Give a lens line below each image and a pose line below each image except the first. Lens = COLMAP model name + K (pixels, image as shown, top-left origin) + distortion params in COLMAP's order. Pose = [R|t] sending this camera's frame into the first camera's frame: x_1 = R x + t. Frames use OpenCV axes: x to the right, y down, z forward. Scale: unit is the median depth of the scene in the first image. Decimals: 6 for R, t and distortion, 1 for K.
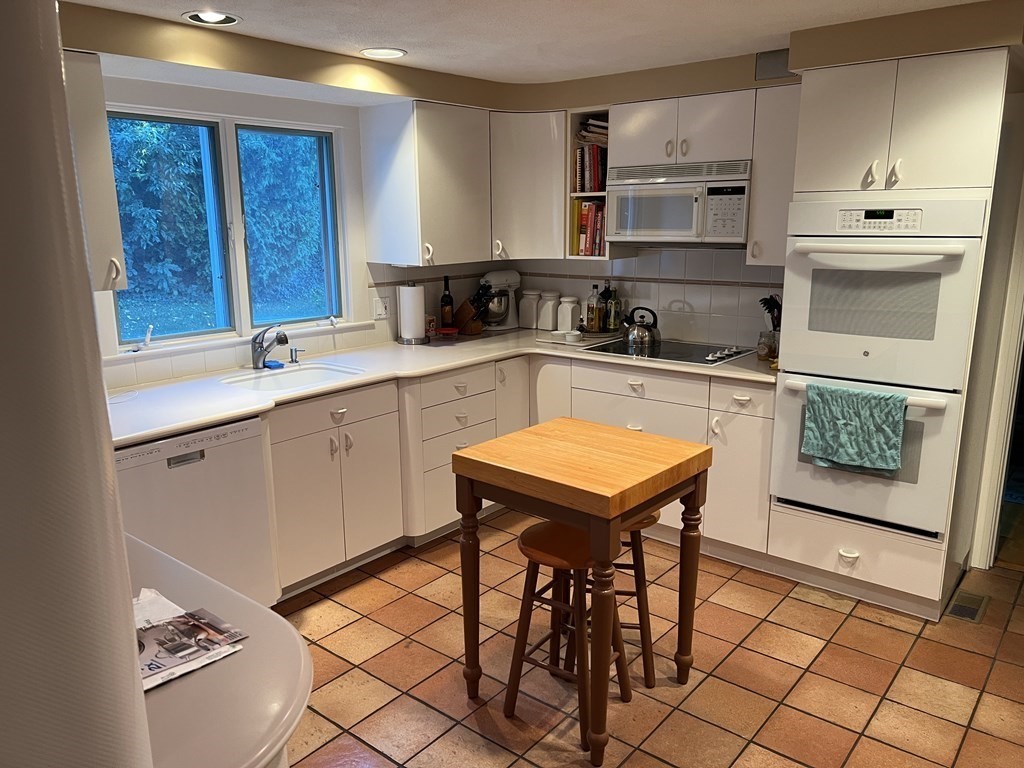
lens RADIAL K [[781.0, 0, 505.1], [0, 781.0, 382.1], [0, 0, 1]] dist [0.009532, -0.001060]
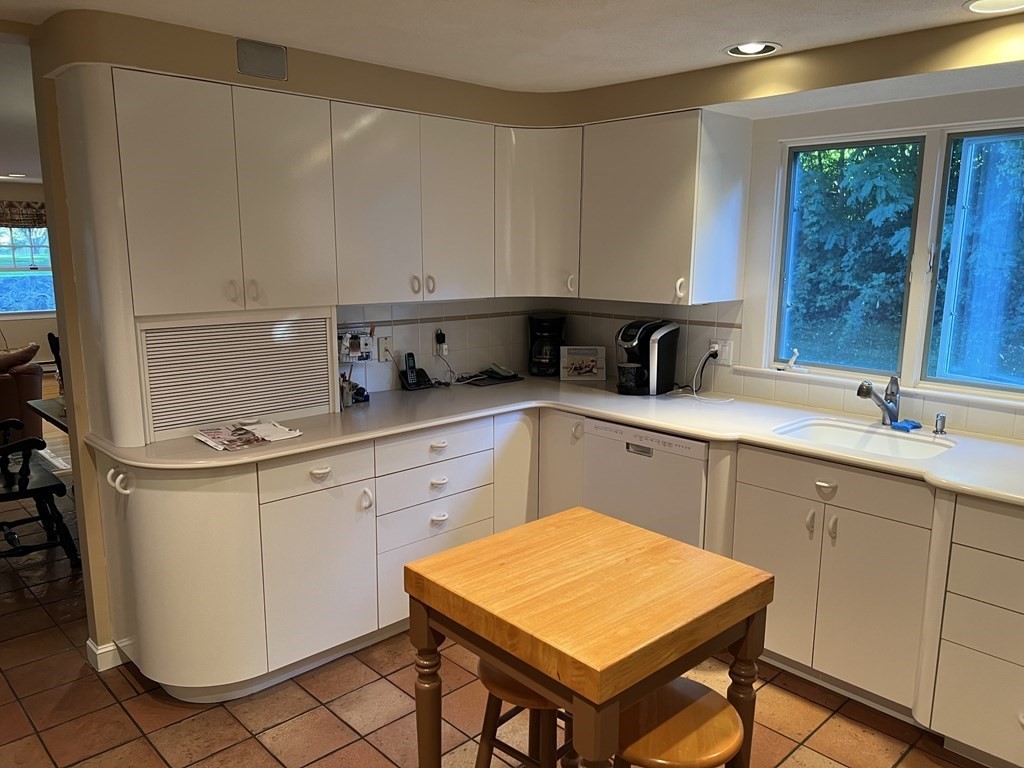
lens RADIAL K [[766.9, 0, 512.0], [0, 766.9, 384.0], [0, 0, 1]] dist [0.041510, -0.000309]
pose [[-0.117888, 0.189115, -0.974853, 0.735829], [-0.215028, 0.953545, 0.210984, -0.202732], [0.969467, 0.234493, -0.071746, 0.904039]]
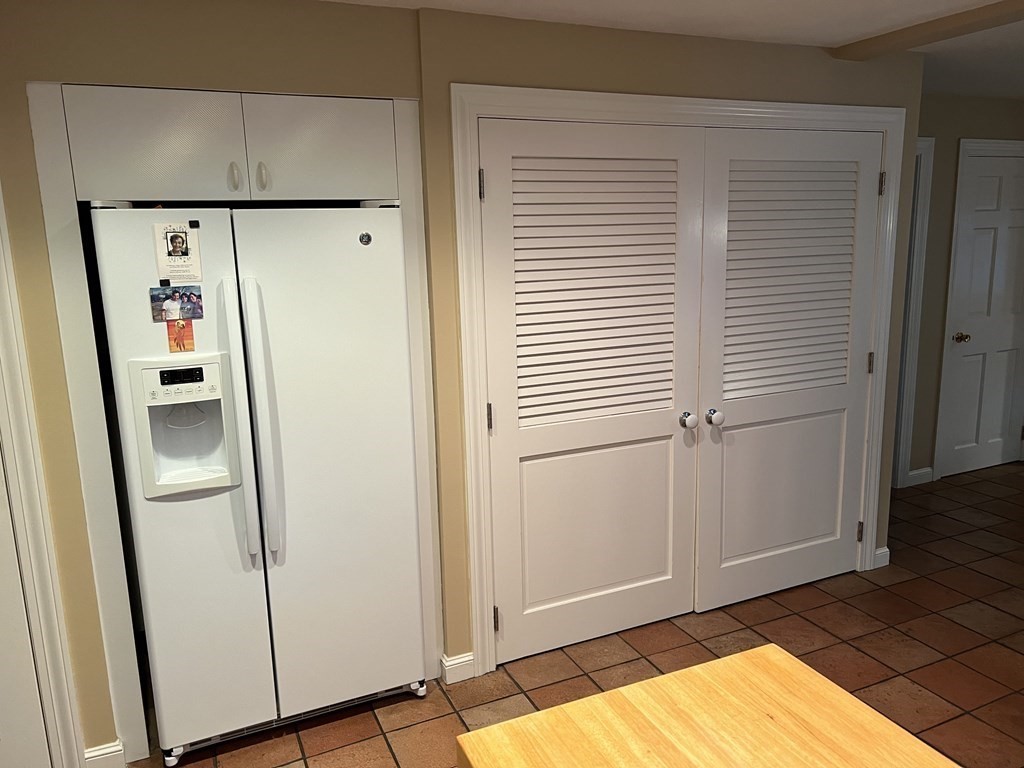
lens RADIAL K [[781.0, 0, 505.1], [0, 781.0, 382.1], [0, 0, 1]] dist [0.009532, -0.001060]
pose [[-0.900261, -0.050677, 0.432391, 0.049710], [0.126759, 0.919657, 0.371704, -0.268832], [-0.416488, 0.389440, -0.821508, 1.245262]]
